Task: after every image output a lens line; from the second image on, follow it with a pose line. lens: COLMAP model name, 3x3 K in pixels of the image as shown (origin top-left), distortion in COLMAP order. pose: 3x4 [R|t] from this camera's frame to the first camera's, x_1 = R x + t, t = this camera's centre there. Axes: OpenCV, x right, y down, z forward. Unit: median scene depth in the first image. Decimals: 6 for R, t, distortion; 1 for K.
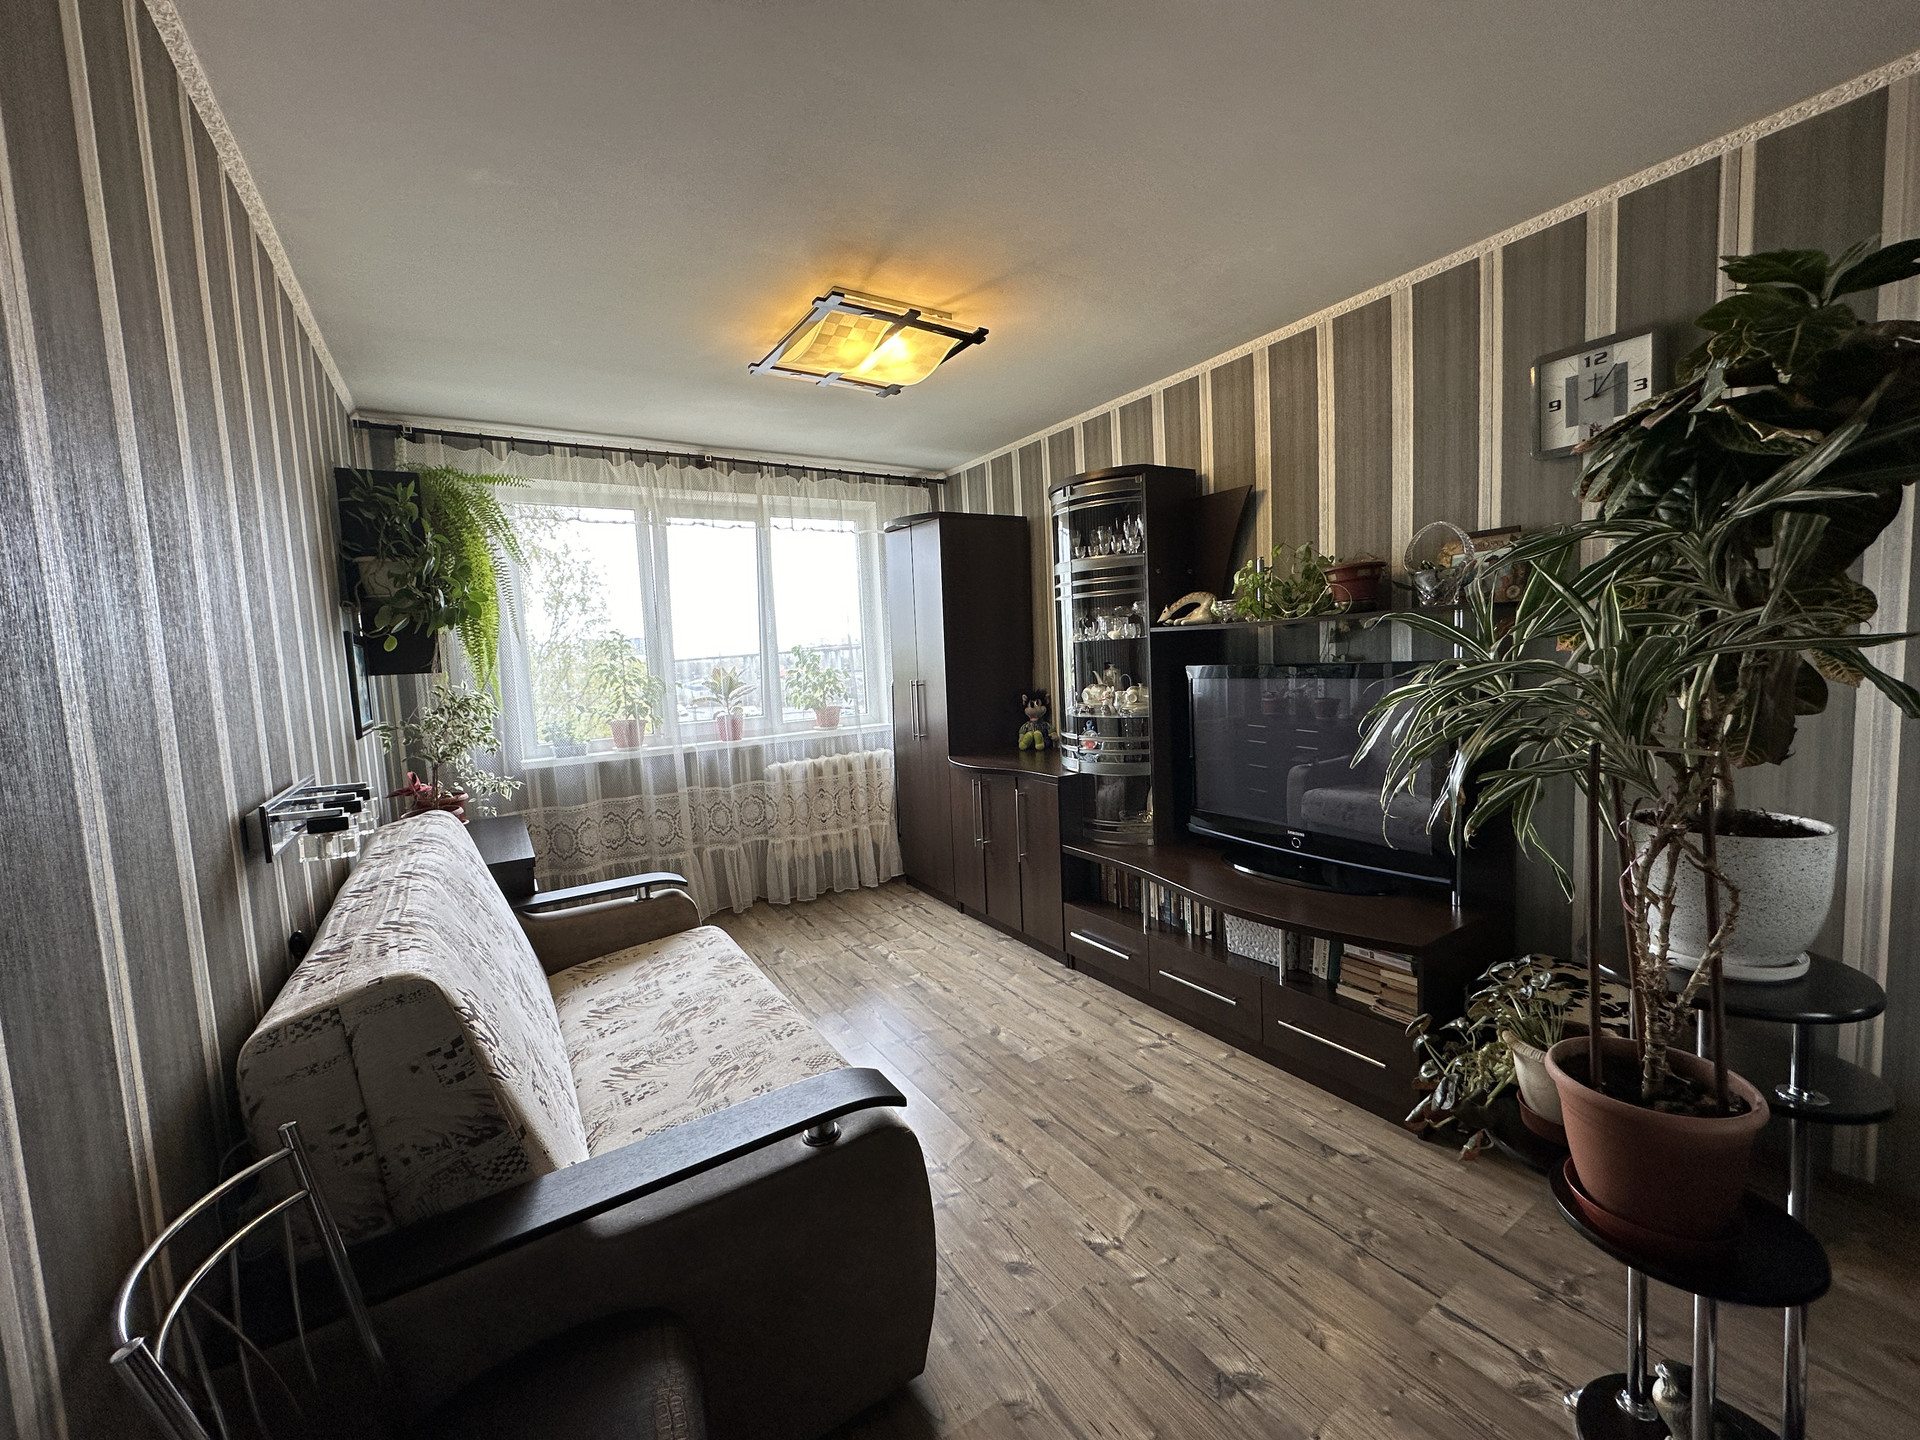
lens RADIAL K [[770.2, 0, 964.4], [0, 770.2, 716.8], [0, 0, 1]] dist [-0.000895, 0.000041]
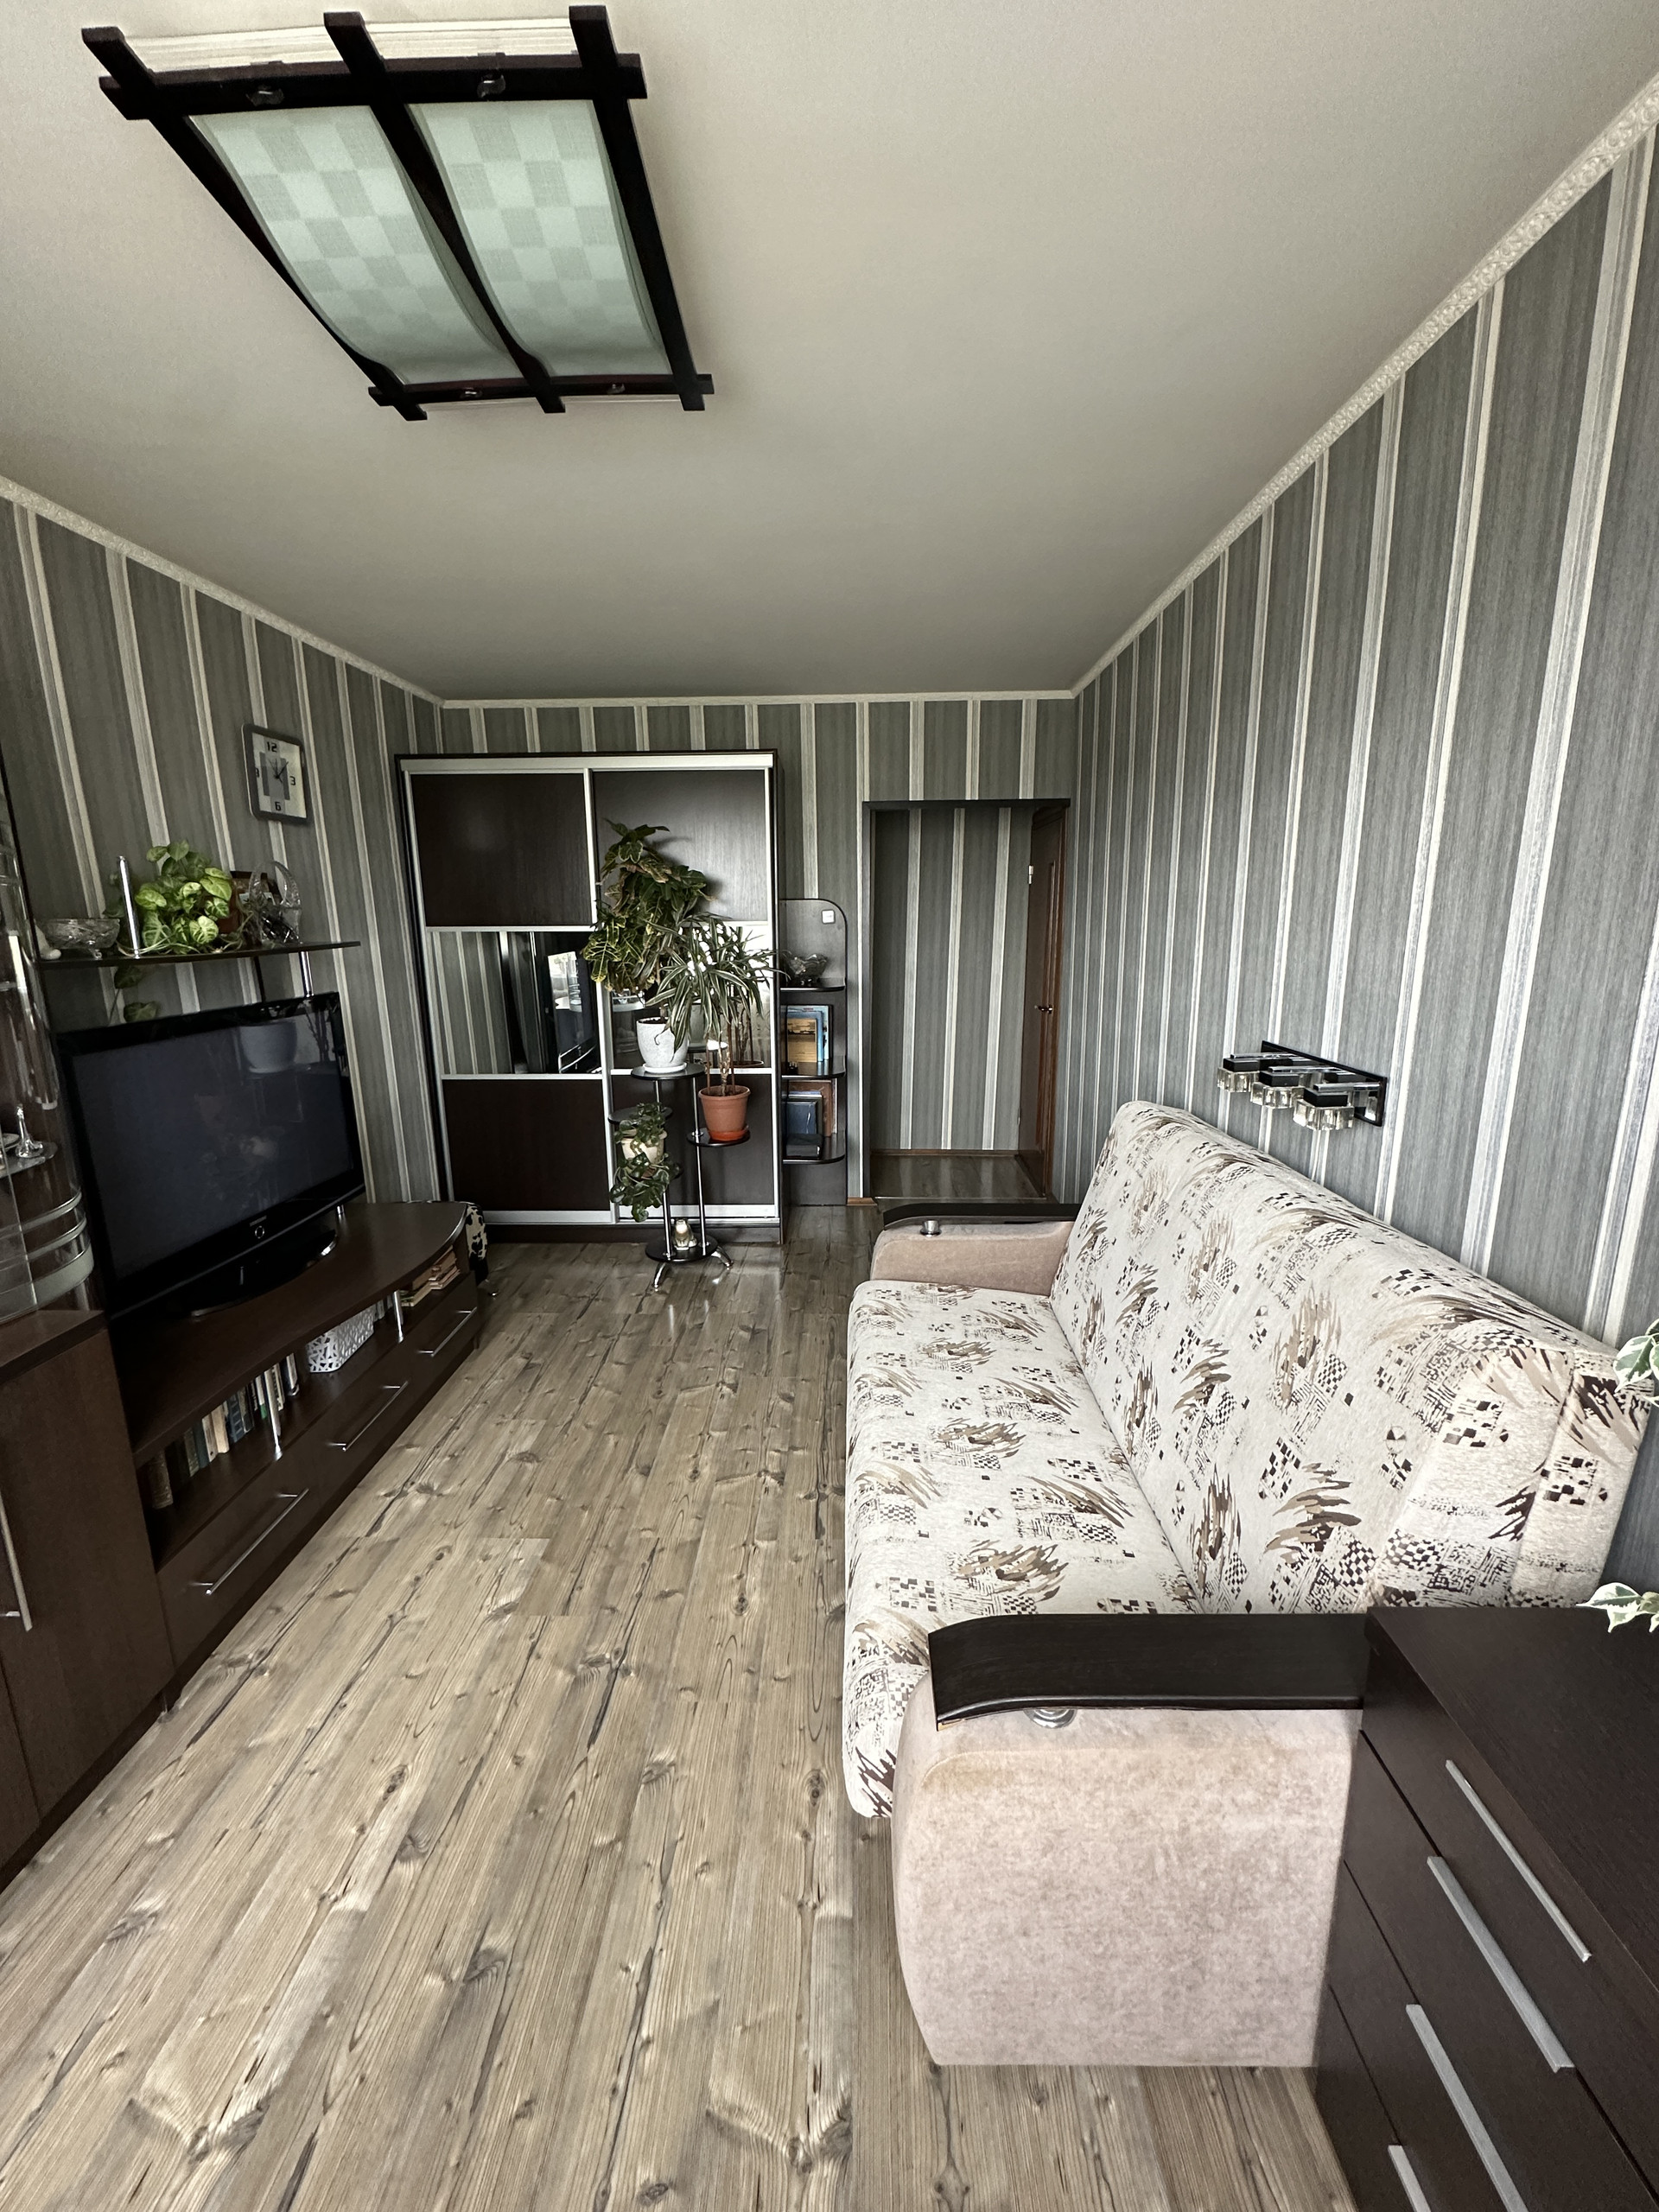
lens RADIAL K [[887.4, 0, 833.4], [0, 887.4, 1101.7], [0, 0, 1]] dist [-0.000895, 0.000041]
pose [[-0.827778, -0.052718, 0.558573, -0.627349], [0.106783, 0.962574, 0.249096, -0.145303], [-0.550800, 0.265842, -0.791169, 1.493178]]
